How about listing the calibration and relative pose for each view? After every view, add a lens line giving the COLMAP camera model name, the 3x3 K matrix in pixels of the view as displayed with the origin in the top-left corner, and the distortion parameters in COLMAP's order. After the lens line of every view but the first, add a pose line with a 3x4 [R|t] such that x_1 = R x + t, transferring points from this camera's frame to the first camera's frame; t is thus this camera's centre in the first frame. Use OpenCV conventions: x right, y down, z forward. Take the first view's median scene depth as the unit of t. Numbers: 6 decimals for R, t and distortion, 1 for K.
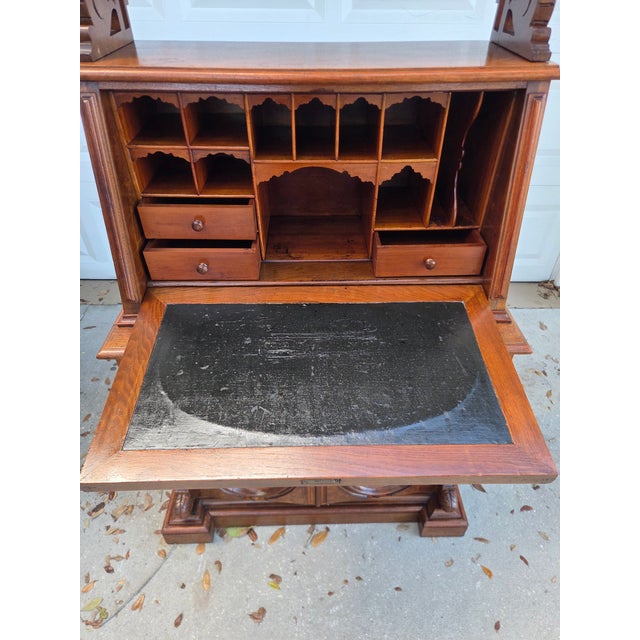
lens RADIAL K [[436.0, 0, 321.0], [0, 436.0, 322.6], [0, 0, 1]] dist [0.047681, -0.040154]
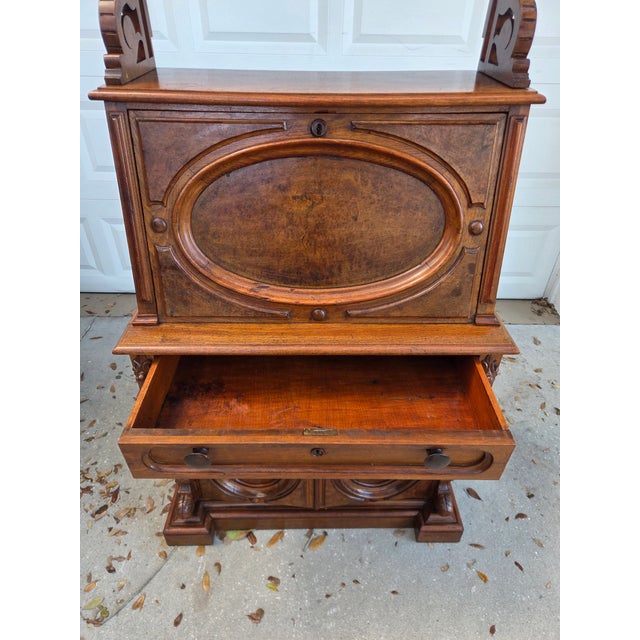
lens RADIAL K [[435.6, 0, 317.7], [0, 435.6, 319.8], [0, 0, 1]] dist [0.054482, -0.048474]
pose [[0.999934, 0.010545, -0.004460, -0.005080], [-0.010784, 0.998283, -0.057566, 0.049909], [0.003845, 0.057610, 0.998332, -0.066380]]
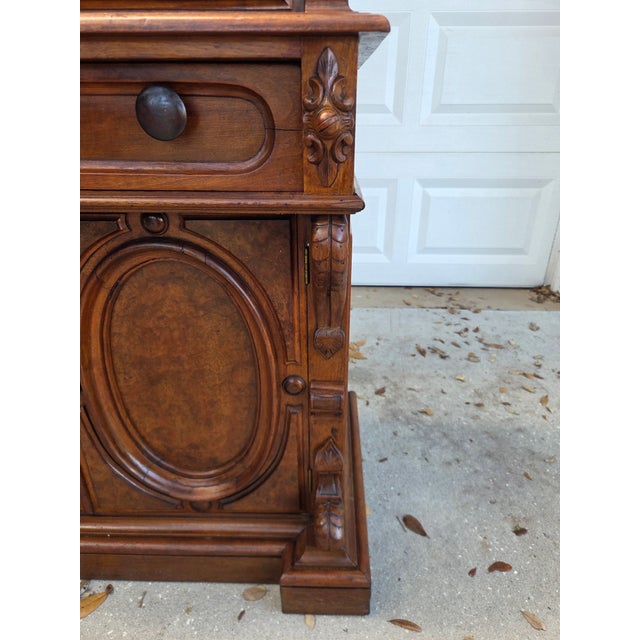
lens RADIAL K [[437.7, 0, 320.0], [0, 437.7, 320.0], [0, 0, 1]] dist [0.048543, -0.053217]
pose [[0.998796, 0.015497, -0.046545, 0.408775], [-0.026270, 0.970248, -0.240682, 0.403990], [0.041430, 0.241615, 0.969487, 0.616916]]
